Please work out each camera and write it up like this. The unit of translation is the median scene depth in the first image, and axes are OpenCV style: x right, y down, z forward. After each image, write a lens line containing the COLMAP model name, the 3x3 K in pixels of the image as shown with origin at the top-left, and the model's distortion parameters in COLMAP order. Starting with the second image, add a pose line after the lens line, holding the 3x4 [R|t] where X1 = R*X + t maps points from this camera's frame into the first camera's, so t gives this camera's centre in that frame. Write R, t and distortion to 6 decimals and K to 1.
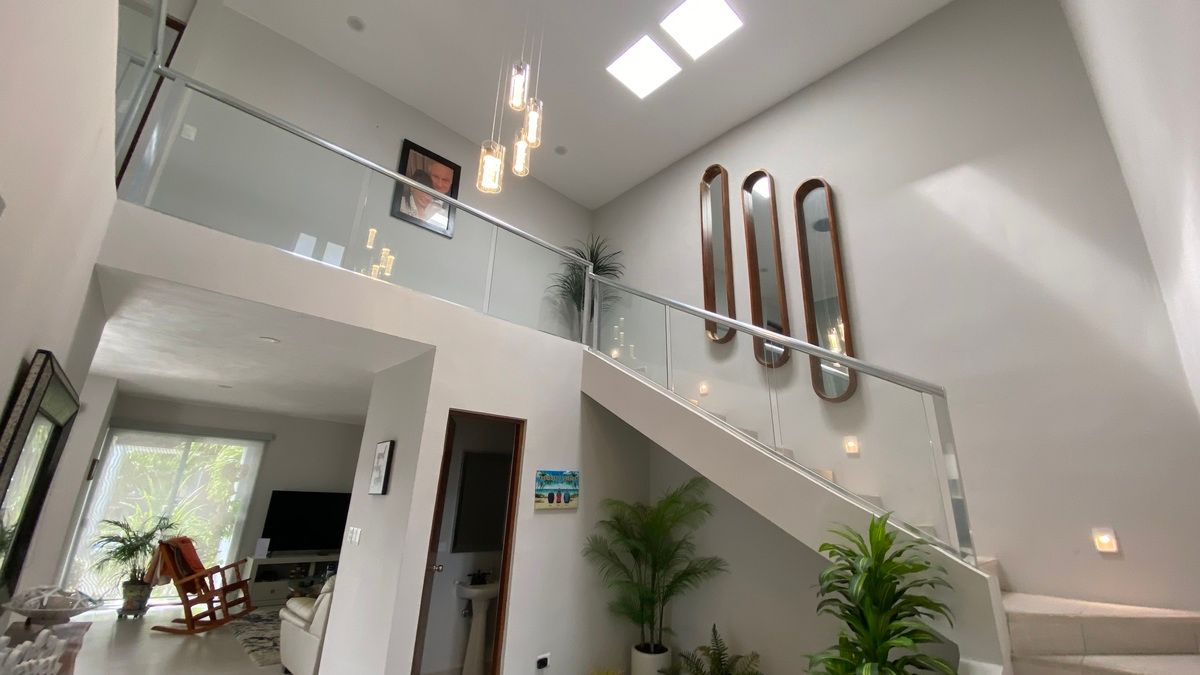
lens RADIAL K [[475.0, 0, 596.2], [0, 475.0, 329.8], [0, 0, 1]] dist [0.013545, -0.019100]
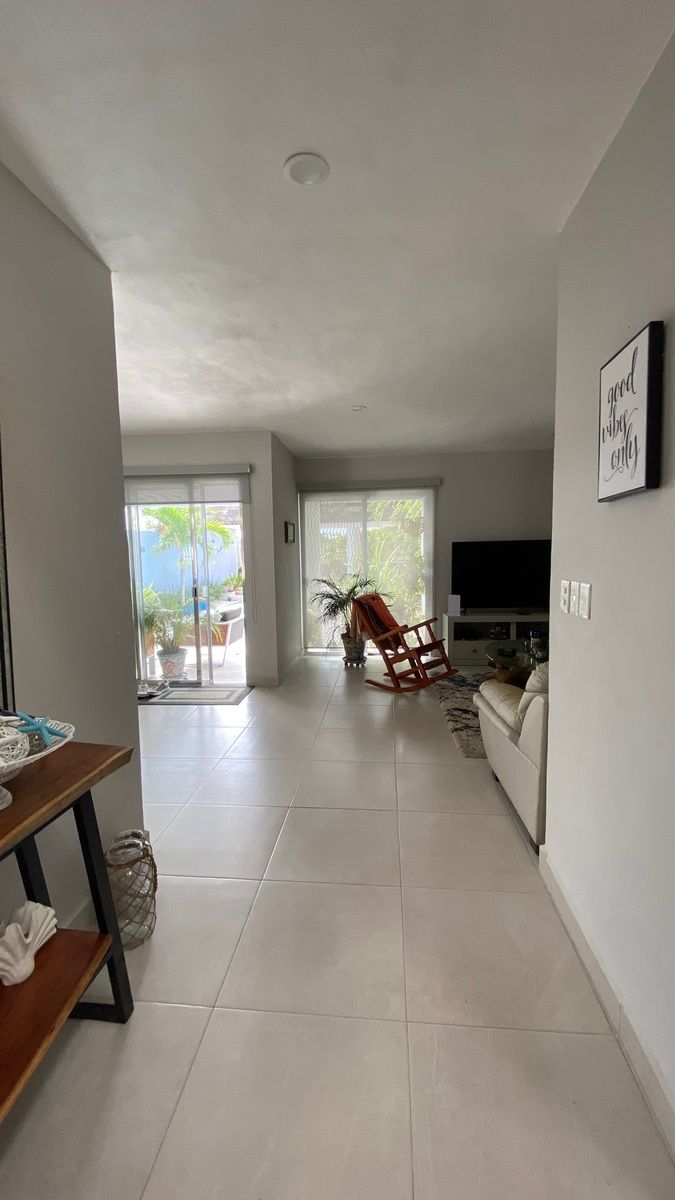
lens RADIAL K [[492.7, 0, 333.4], [0, 492.7, 599.1], [0, 0, 1]] dist [-0.002295, -0.000315]
pose [[0.657967, 0.023791, -0.752671, -0.202355], [0.289662, 0.914605, 0.282125, 0.155384], [0.695108, -0.403649, 0.594888, 0.370928]]
